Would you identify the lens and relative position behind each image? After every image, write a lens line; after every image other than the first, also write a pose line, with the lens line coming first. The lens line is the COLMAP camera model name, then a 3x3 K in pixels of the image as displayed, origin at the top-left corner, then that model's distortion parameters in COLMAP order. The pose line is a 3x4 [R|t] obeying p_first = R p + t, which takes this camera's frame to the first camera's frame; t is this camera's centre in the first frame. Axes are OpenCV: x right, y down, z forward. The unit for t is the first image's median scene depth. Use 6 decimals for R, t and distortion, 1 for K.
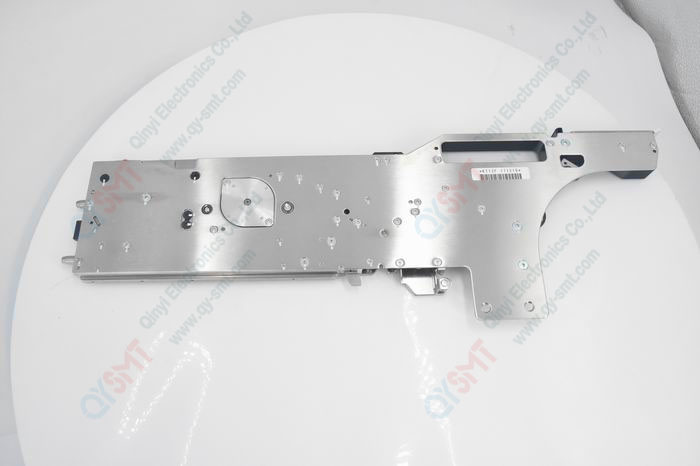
lens RADIAL K [[474.2, 0, 348.8], [0, 474.2, 234.1], [0, 0, 1]] dist [-0.000252, 0.000253]
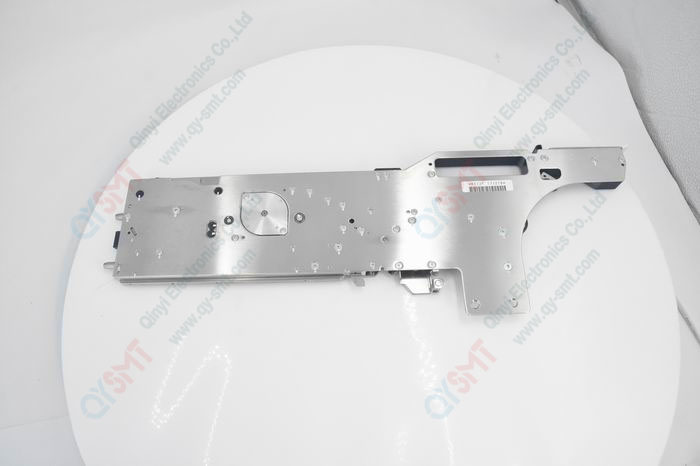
lens RADIAL K [[474.2, 0, 351.2], [0, 474.2, 231.2], [0, 0, 1]] dist [-0.000252, 0.000253]
pose [[0.999876, -0.010393, -0.011828, 0.007797], [0.010028, 0.999486, -0.030465, 0.011764], [0.012139, 0.030342, 0.999466, -0.132336]]
